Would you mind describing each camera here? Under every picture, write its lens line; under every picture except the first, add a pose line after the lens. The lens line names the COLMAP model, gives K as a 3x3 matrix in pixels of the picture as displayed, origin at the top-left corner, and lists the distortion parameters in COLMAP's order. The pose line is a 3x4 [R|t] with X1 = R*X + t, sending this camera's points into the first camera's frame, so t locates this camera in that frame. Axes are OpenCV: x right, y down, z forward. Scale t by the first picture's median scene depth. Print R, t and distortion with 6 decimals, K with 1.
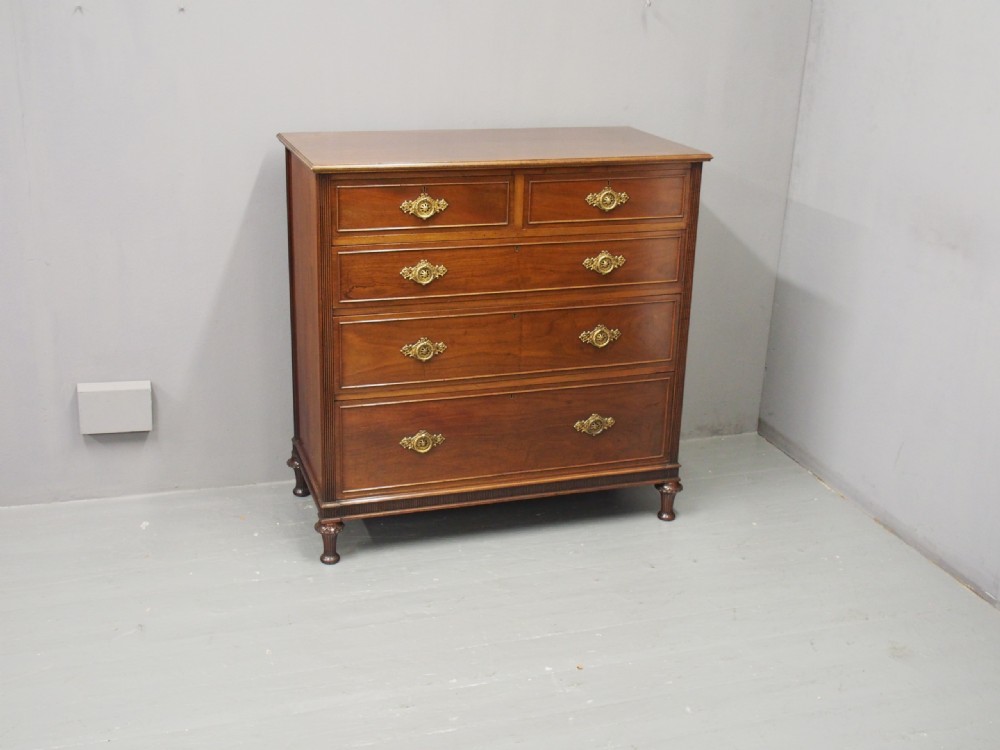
lens RADIAL K [[1222.8, 0, 500.0], [0, 1222.8, 375.0], [0, 0, 1]] dist [-0.007242, 0.004232]
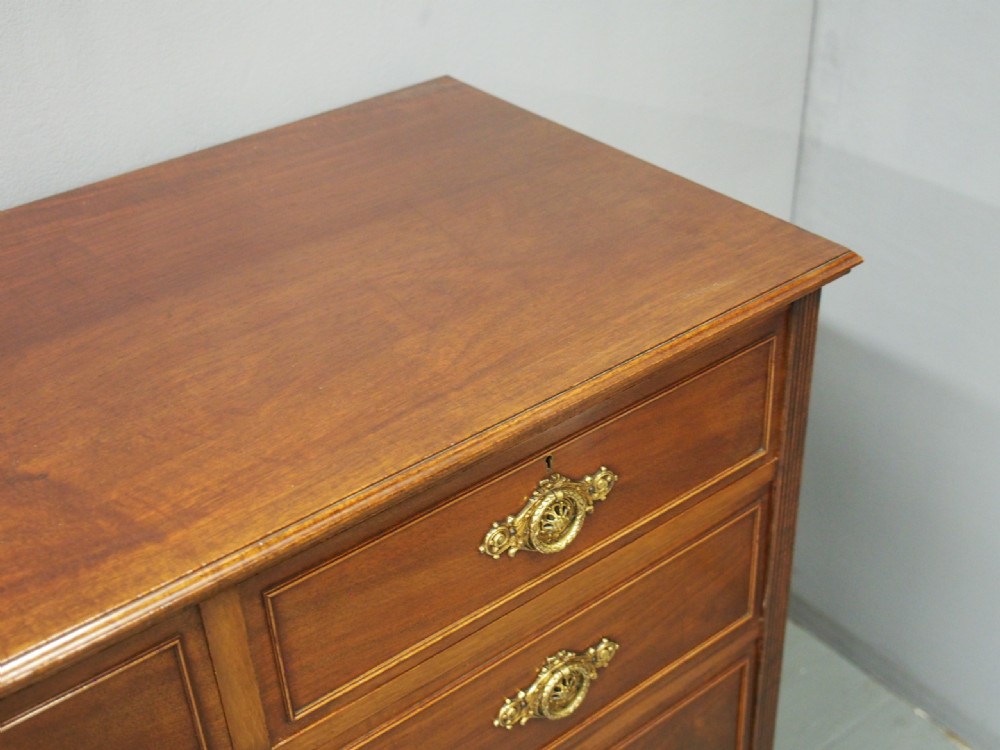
lens RADIAL K [[1295.3, 0, 500.0], [0, 1295.3, 375.0], [0, 0, 1]] dist [-0.015600, 0.017585]
pose [[0.941985, -0.238747, 0.235930, 0.017625], [0.175654, 0.949603, 0.259616, -0.246028], [-0.286023, -0.203113, 0.936449, 0.738585]]
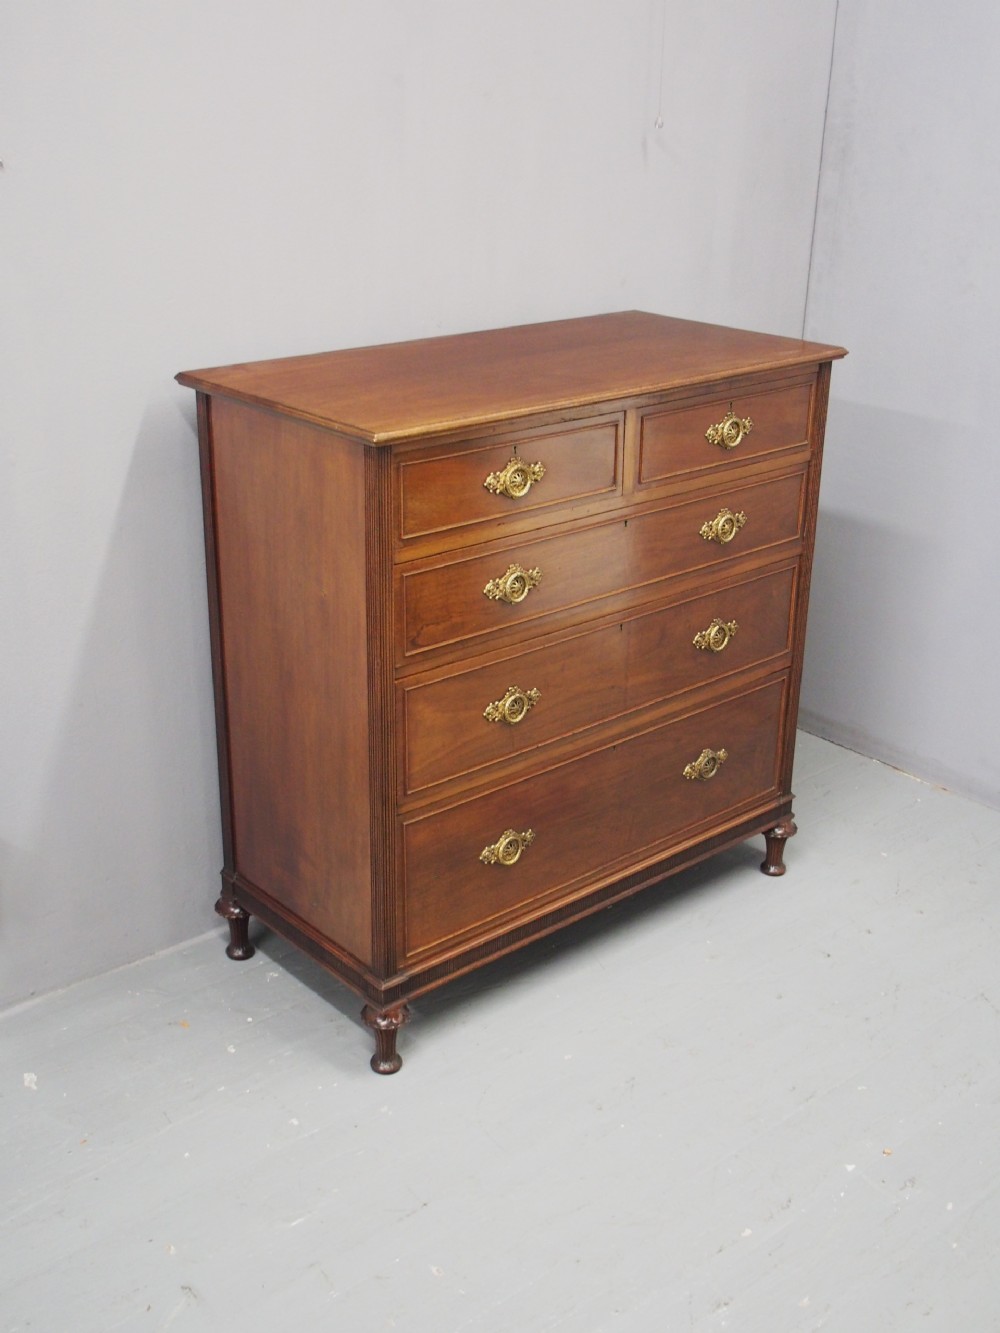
lens RADIAL K [[1528.4, 0, 500.0], [0, 1528.4, 666.5], [0, 0, 1]] dist [0.004234, -0.001181]
pose [[0.919029, -0.160732, 0.359931, -0.337590], [0.139831, 0.986643, 0.083561, -0.103986], [-0.368555, -0.026466, 0.929229, 0.279108]]
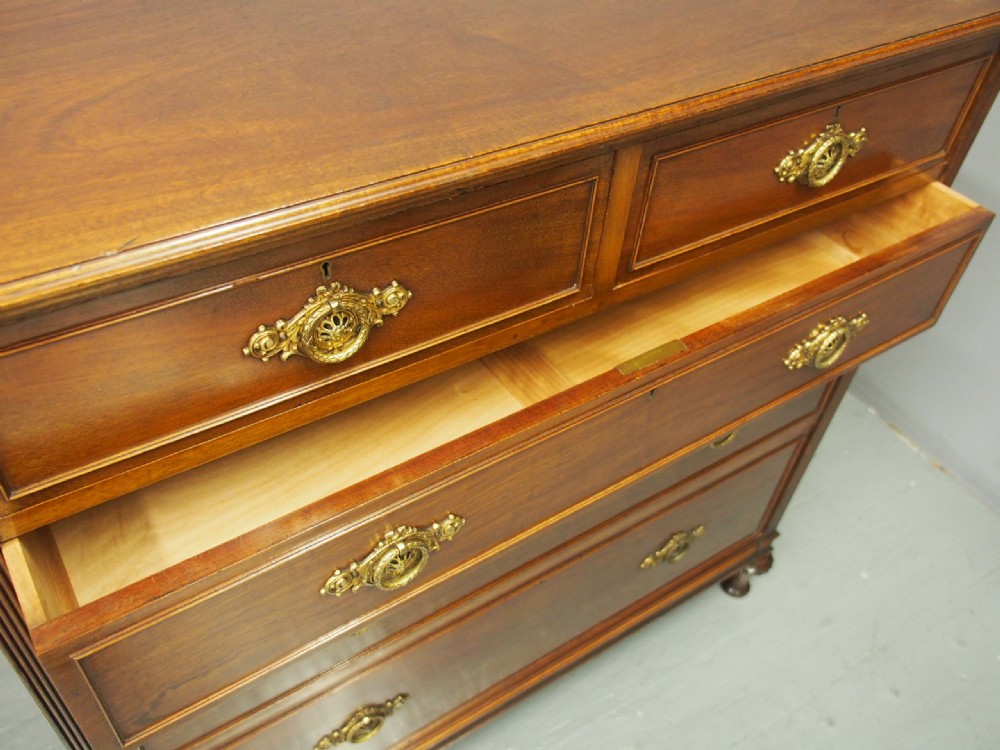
lens RADIAL K [[866.1, 0, 496.4], [0, 866.1, 378.4], [0, 0, 1]] dist [0.002074, -0.000708]
pose [[0.966606, -0.146661, 0.210150, -0.065064], [0.039146, 0.894924, 0.444499, -0.199754], [-0.253259, -0.421429, 0.870780, 0.772245]]
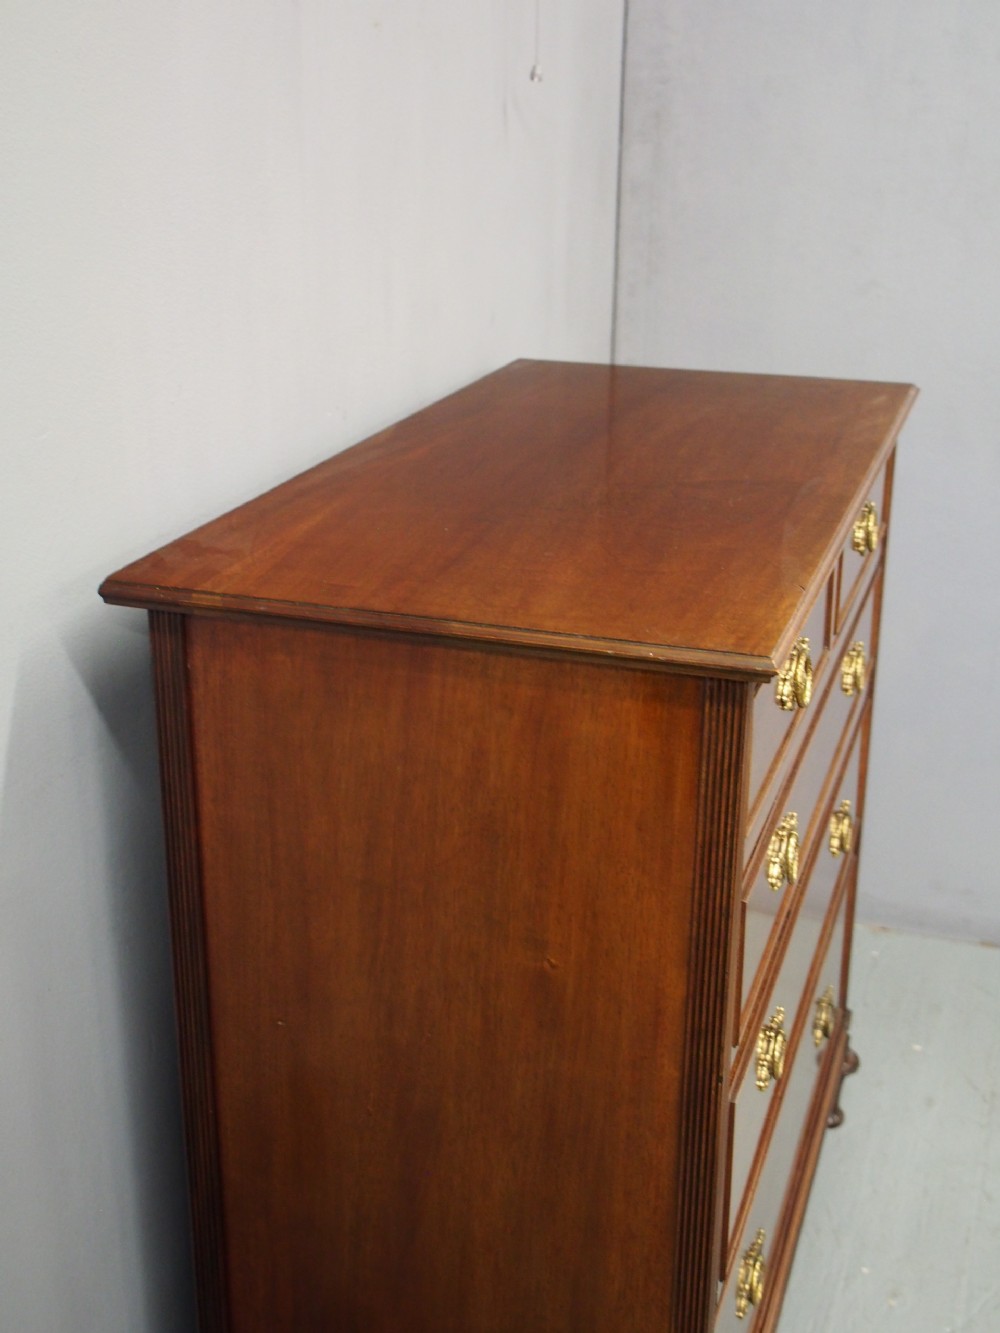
lens RADIAL K [[1664.8, 0, 500.0], [0, 1664.8, 666.5], [0, 0, 1]] dist [0.006934, 0.012118]
pose [[0.599652, -0.299375, 0.742154, -0.433112], [0.273598, 0.948201, 0.161428, -0.225169], [-0.752038, 0.106252, 0.650499, 0.716382]]
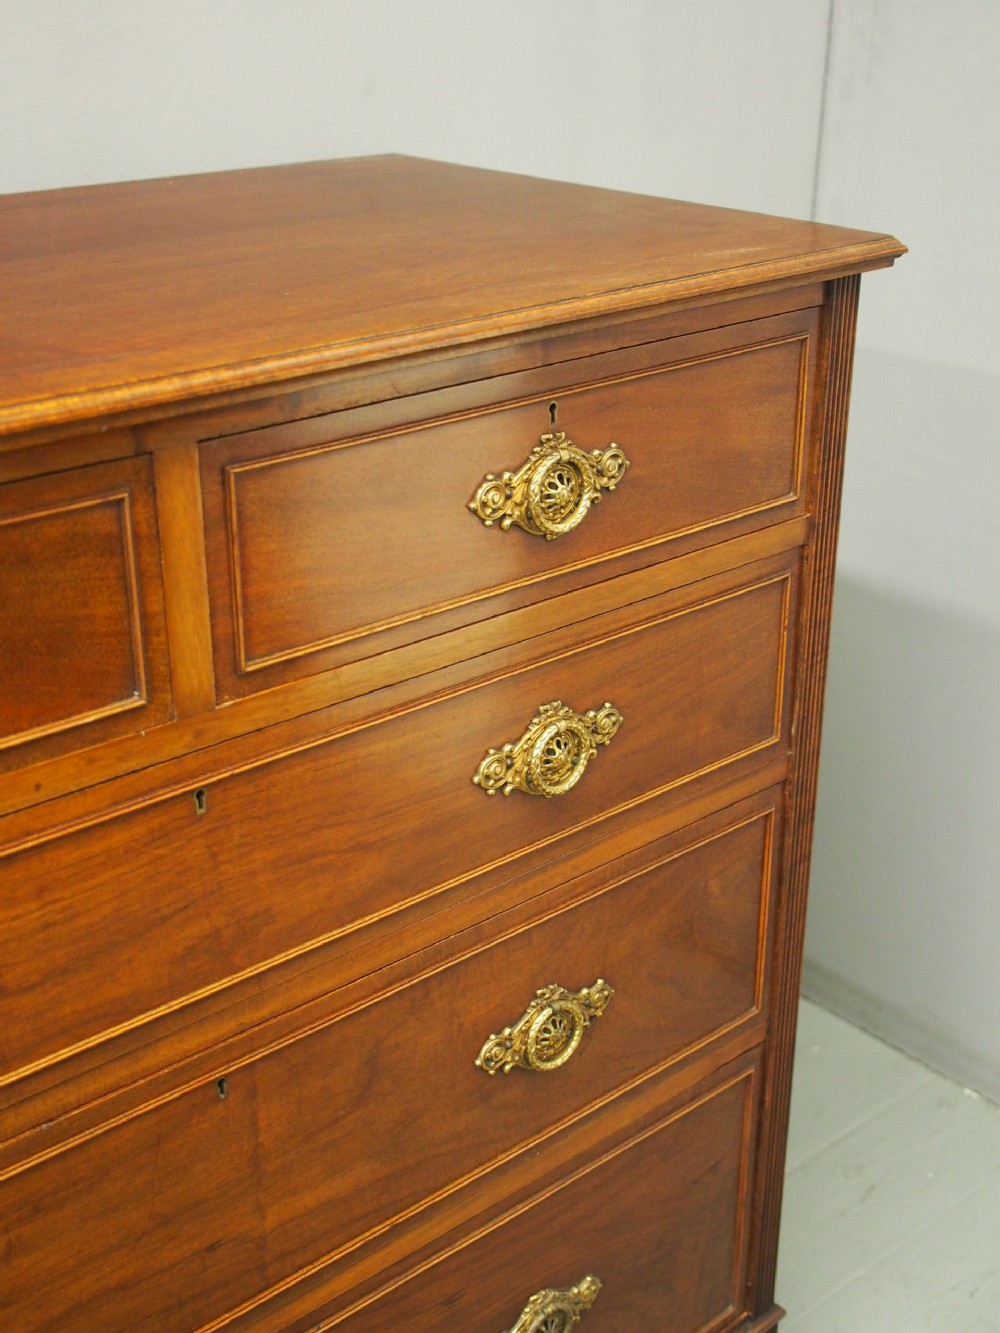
lens RADIAL K [[1726.6, 0, 464.3], [0, 1726.6, 647.9], [0, 0, 1]] dist [-0.015600, 0.017585]
pose [[0.928584, -0.173833, 0.327894, -0.034013], [0.150680, 0.984012, 0.094952, -0.145904], [-0.339157, -0.038764, 0.939931, 0.705832]]
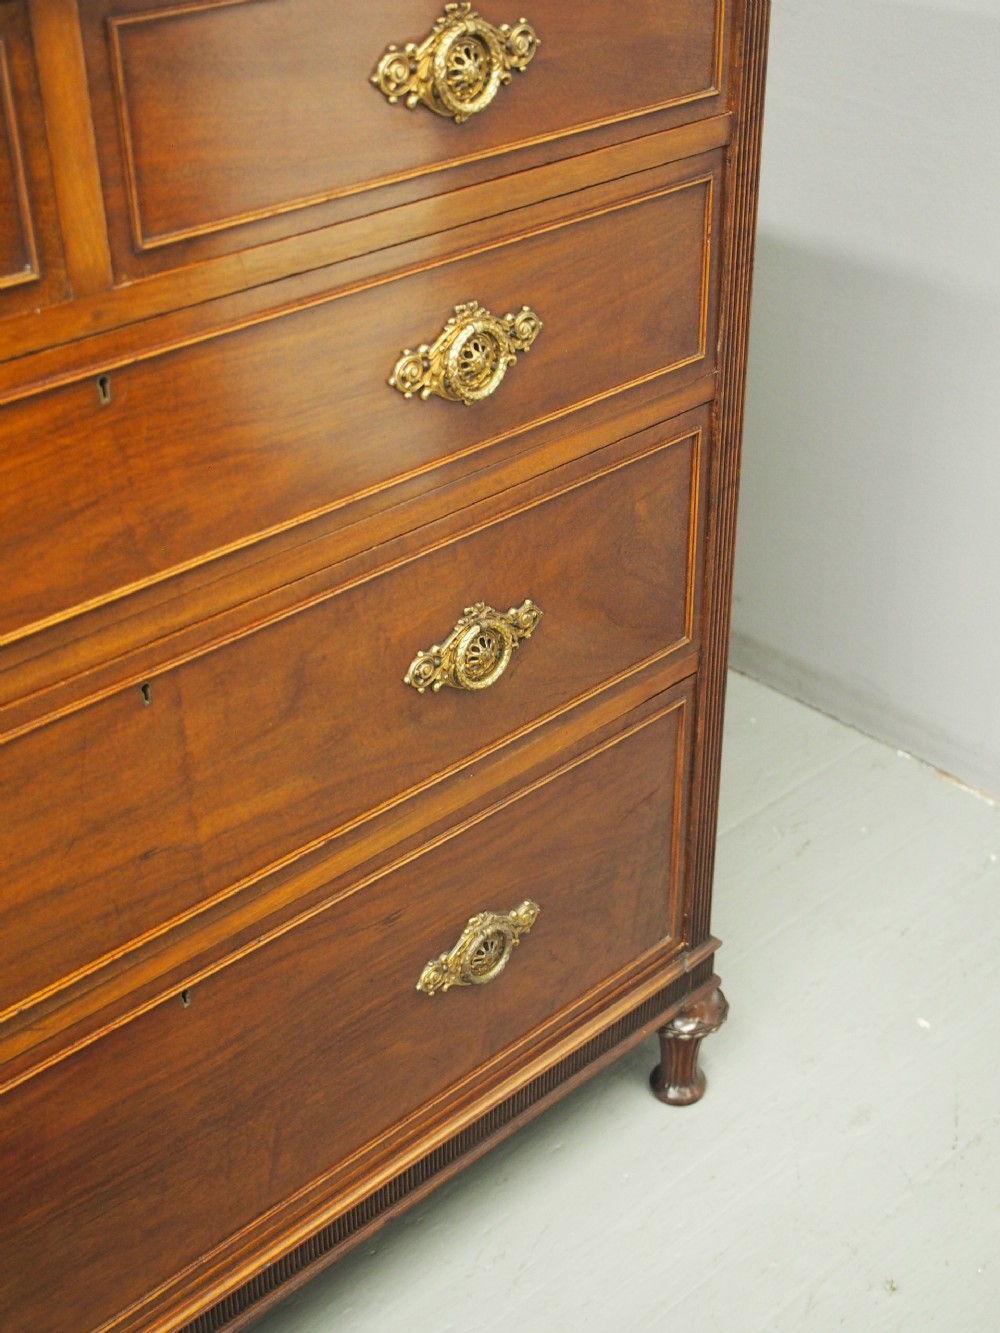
lens RADIAL K [[1726.6, 0, 464.3], [0, 1726.6, 647.9], [0, 0, 1]] dist [-0.015600, 0.017585]
pose [[0.911207, -0.250094, 0.327344, -0.033640], [0.179082, 0.956097, 0.231965, -0.115285], [-0.370986, -0.152747, 0.915990, 0.706756]]
